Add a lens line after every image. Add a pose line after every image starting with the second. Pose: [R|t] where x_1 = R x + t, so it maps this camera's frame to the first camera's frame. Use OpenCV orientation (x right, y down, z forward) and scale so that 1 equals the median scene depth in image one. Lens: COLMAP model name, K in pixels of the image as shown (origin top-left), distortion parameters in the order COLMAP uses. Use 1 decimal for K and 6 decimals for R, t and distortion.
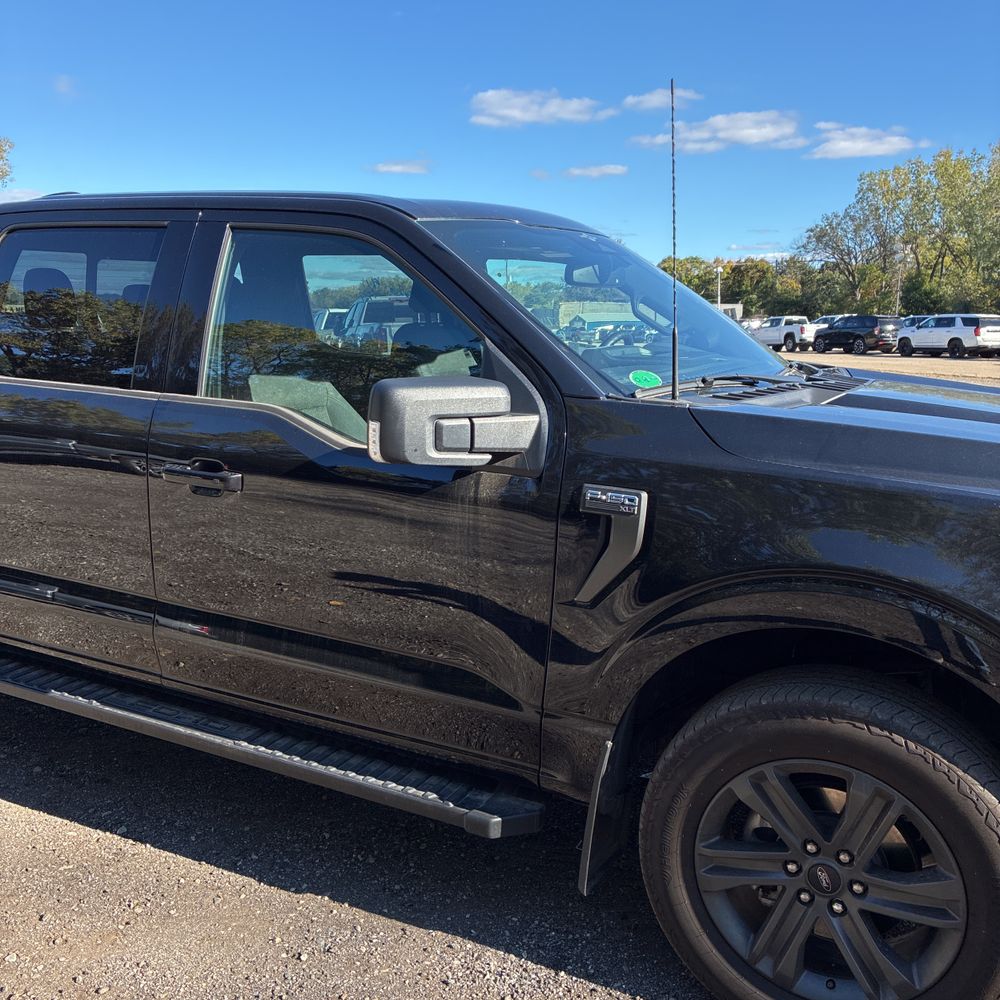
lens RADIAL K [[1017.1, 0, 494.6], [0, 1017.1, 503.7], [0, 0, 1]] dist [0.011283, 0.030428]
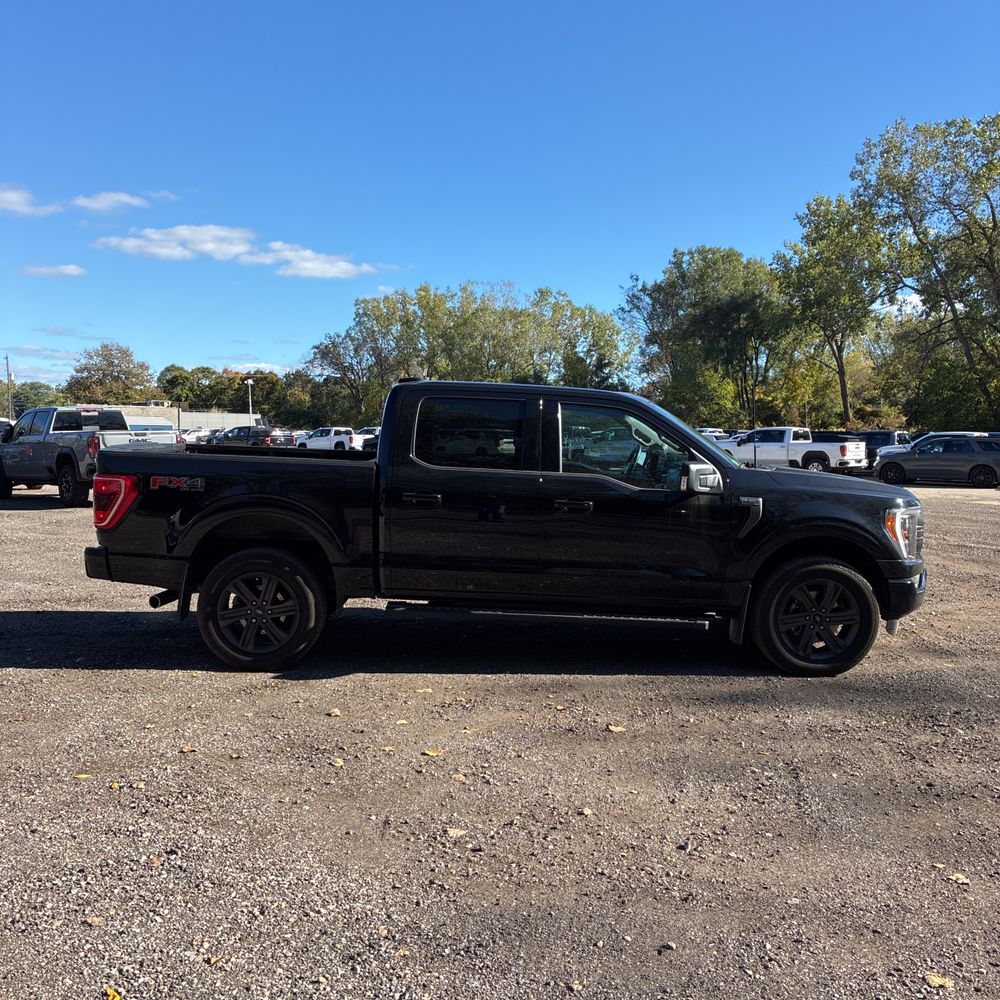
lens RADIAL K [[1017.1, 0, 494.6], [0, 1017.1, 503.7], [0, 0, 1]] dist [0.011283, 0.030428]
pose [[0.886504, -0.023302, 0.462134, -1.370461], [0.071504, 0.993633, -0.087064, 0.148313], [-0.457163, 0.110227, 0.882526, -0.925384]]
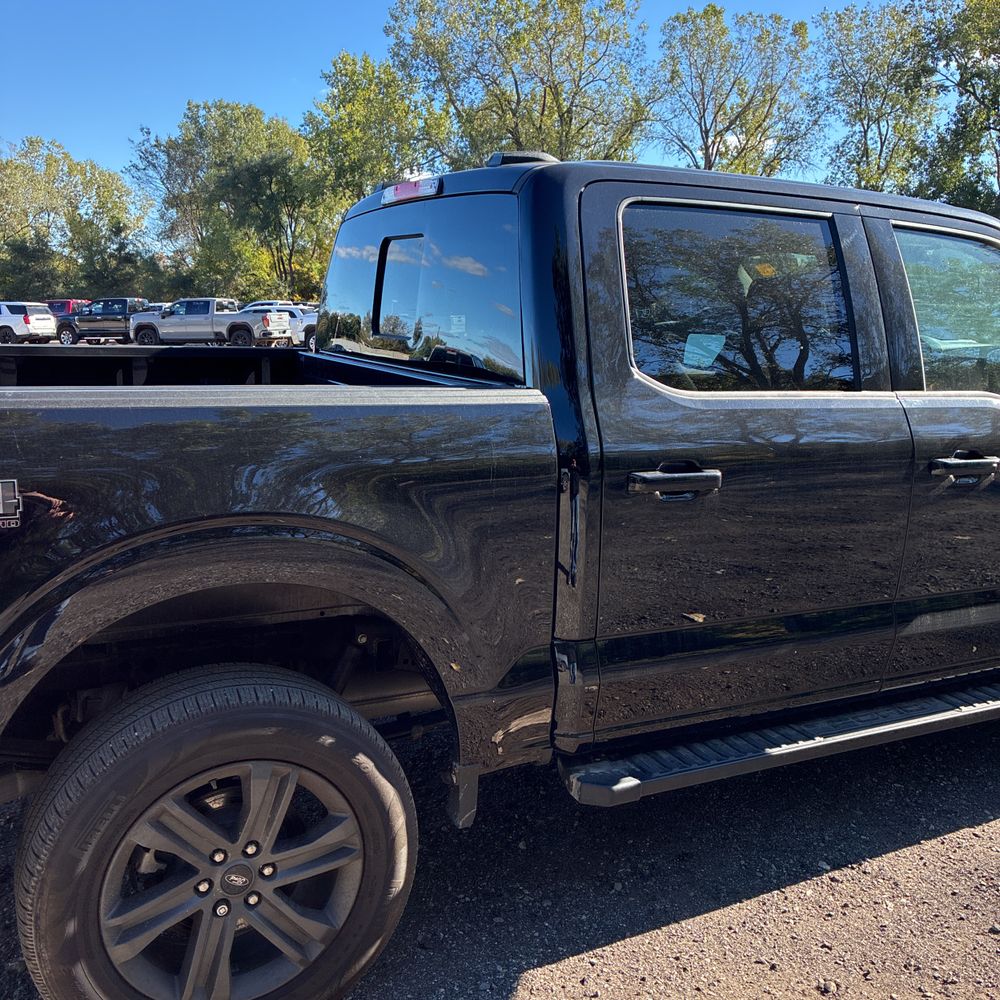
lens RADIAL K [[1017.1, 0, 494.6], [0, 1017.1, 503.7], [0, 0, 1]] dist [0.011283, 0.030428]
pose [[0.586239, -0.154309, 0.795306, -1.226079], [0.144712, 0.985850, 0.084609, -0.127191], [-0.797108, 0.065489, 0.600274, 0.654839]]
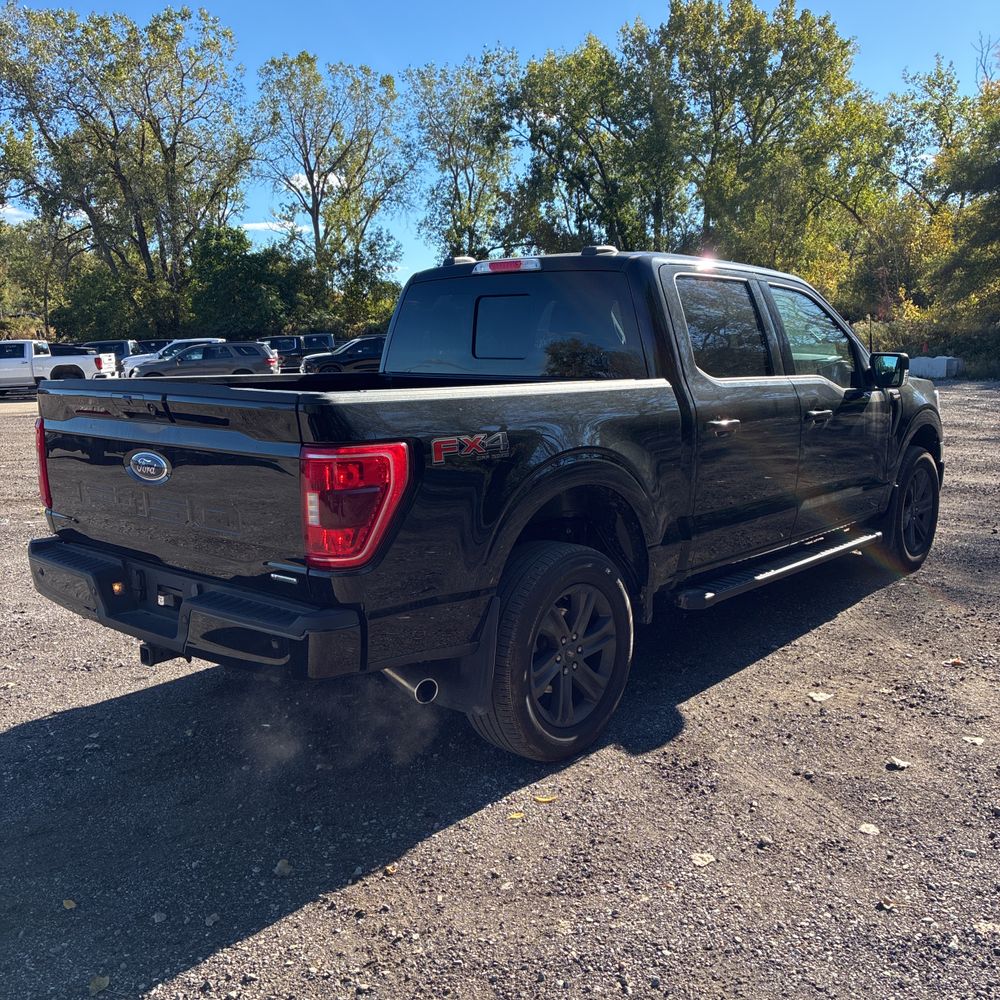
lens RADIAL K [[1017.1, 0, 494.6], [0, 1017.1, 503.7], [0, 0, 1]] dist [0.011283, 0.030428]
pose [[0.240038, -0.167818, 0.956148, -1.978623], [0.204083, 0.971656, 0.119306, -0.187366], [-0.949069, 0.166495, 0.267483, 0.942262]]
